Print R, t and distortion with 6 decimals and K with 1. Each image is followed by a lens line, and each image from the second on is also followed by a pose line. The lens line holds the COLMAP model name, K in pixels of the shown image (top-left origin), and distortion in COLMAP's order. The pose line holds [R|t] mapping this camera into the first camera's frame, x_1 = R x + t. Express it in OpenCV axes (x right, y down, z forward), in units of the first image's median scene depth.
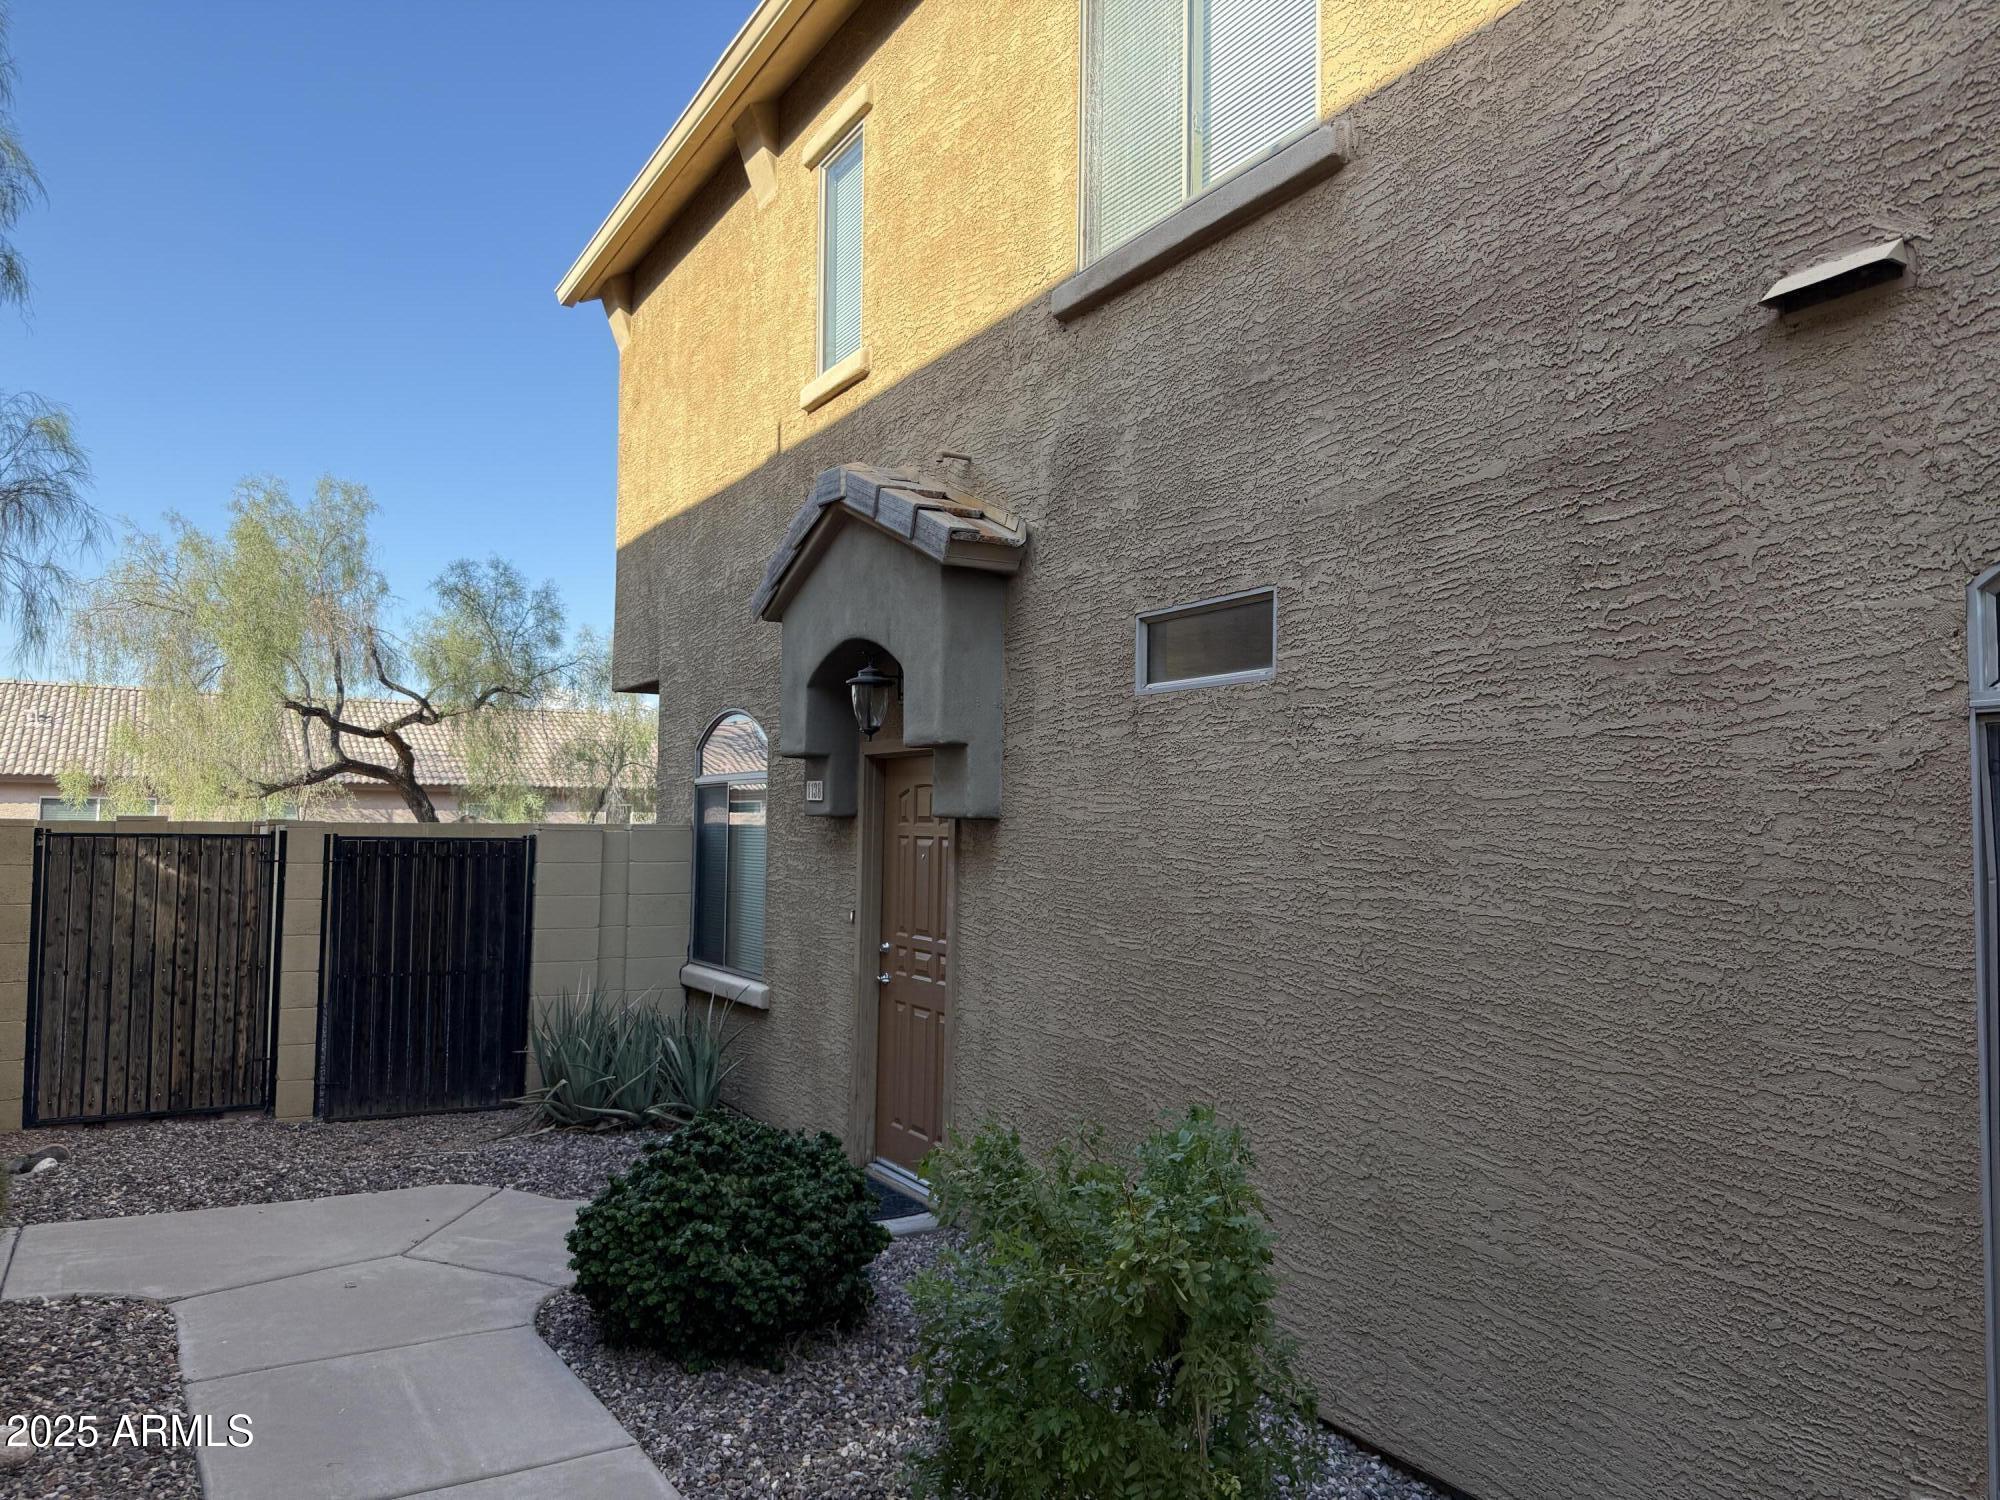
lens RADIAL K [[1406.8, 0, 994.9], [0, 1406.8, 755.5], [0, 0, 1]] dist [0.039716, -0.048973]
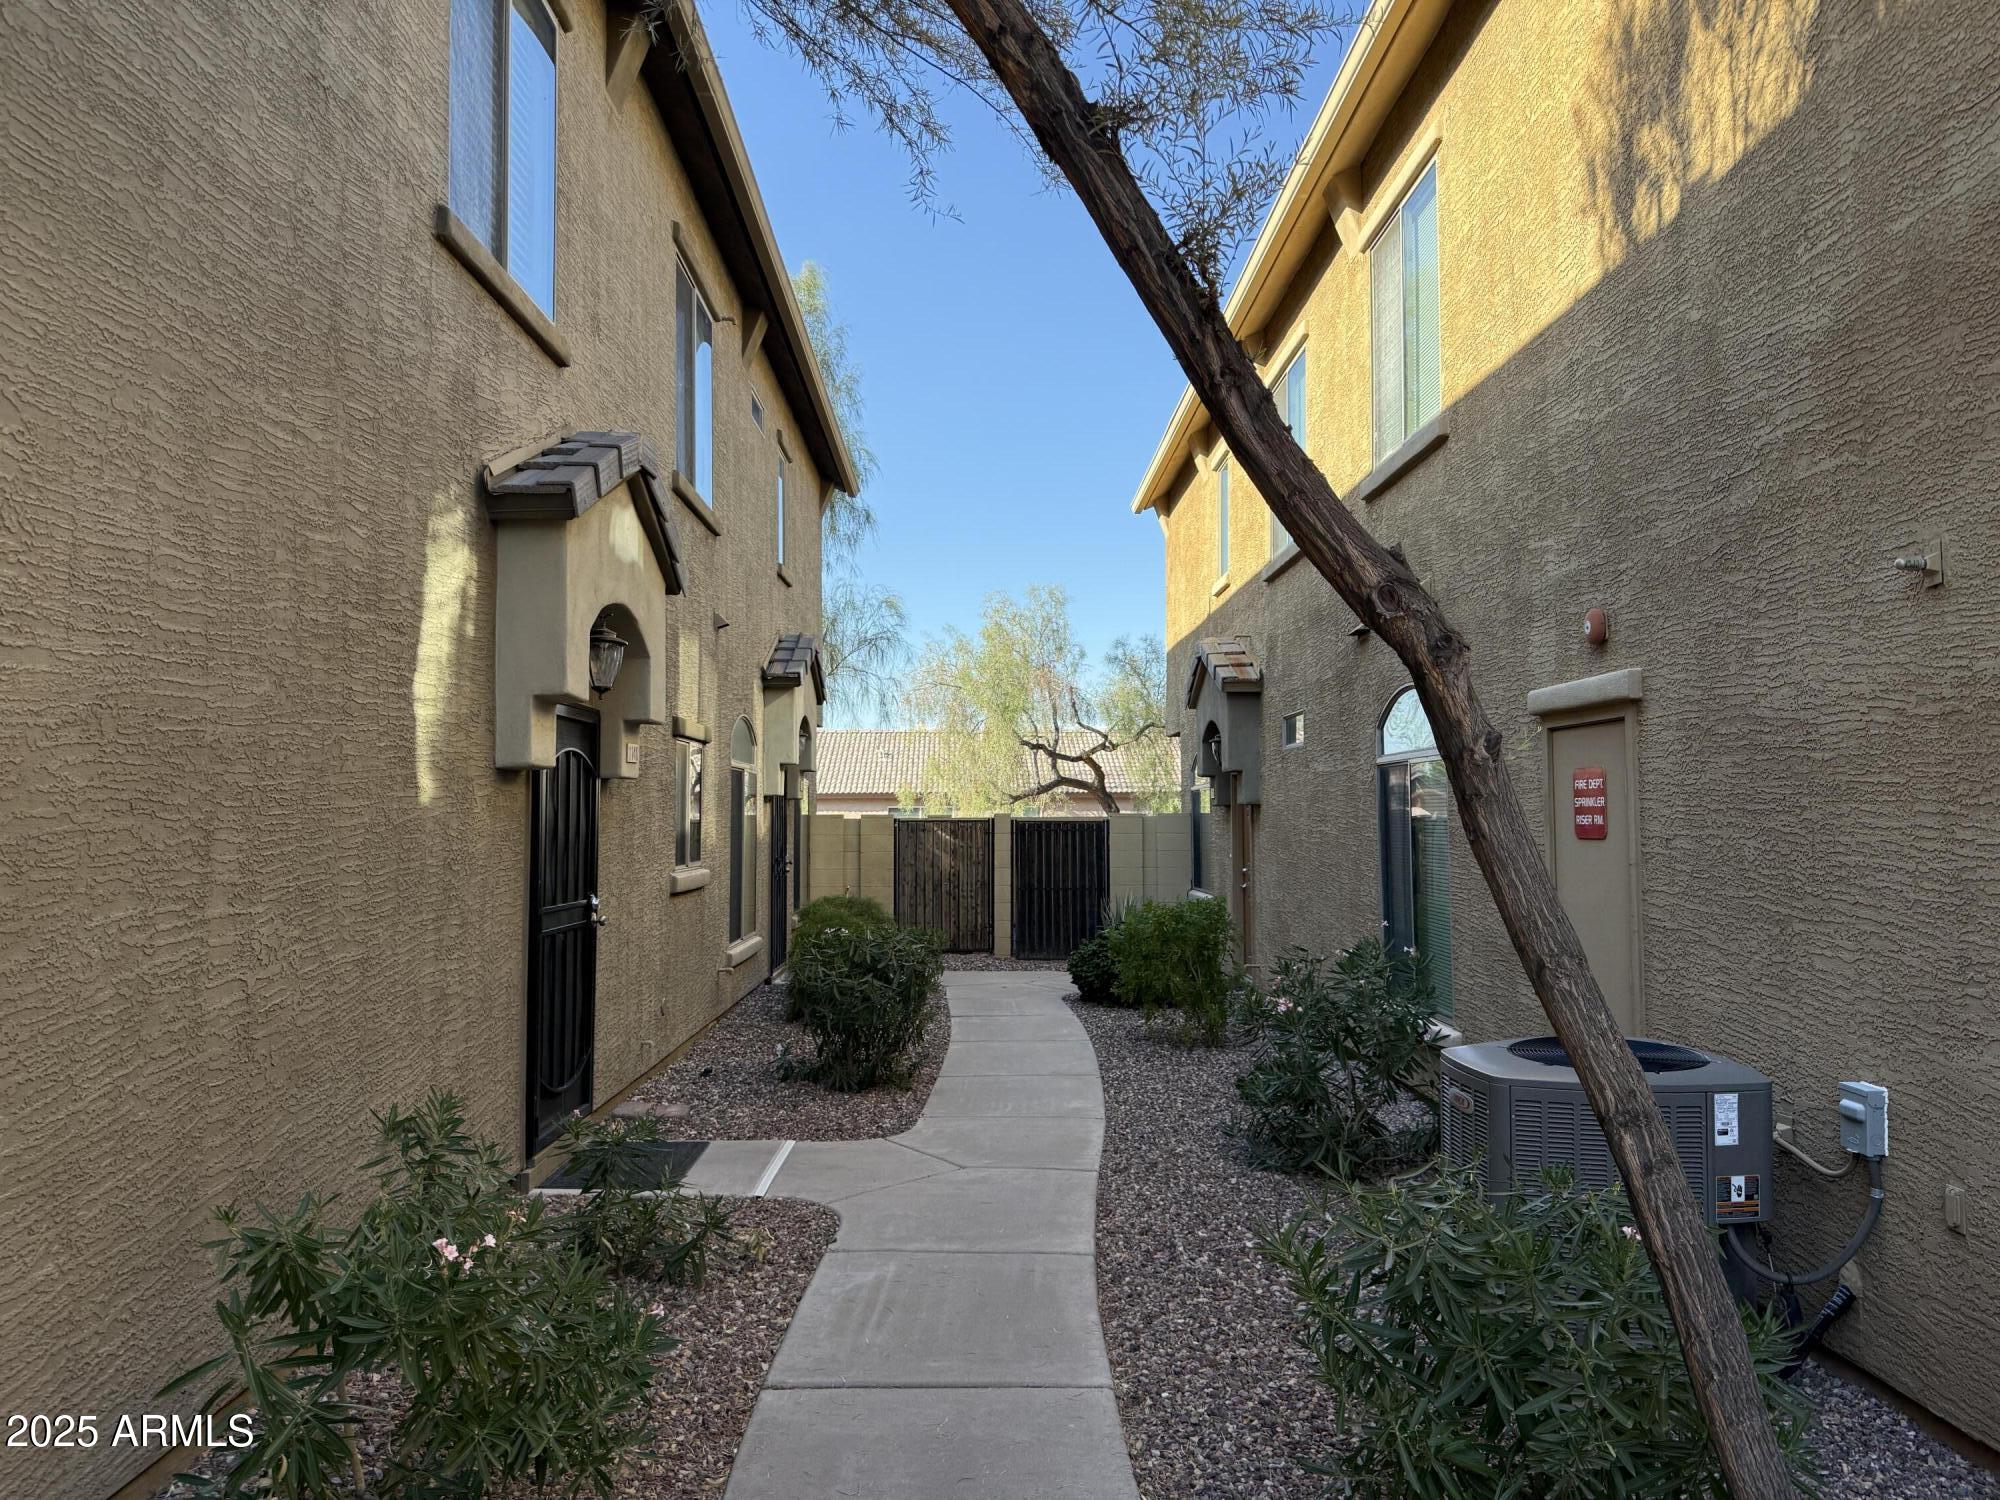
lens RADIAL K [[1406.8, 0, 1001.6], [0, 1406.8, 752.6], [0, 0, 1]] dist [0.039716, -0.048973]
pose [[0.873837, -0.040012, -0.484569, 0.327693], [0.038571, 0.999172, -0.012948, -0.009903], [0.484686, -0.007376, 0.874657, -0.510157]]
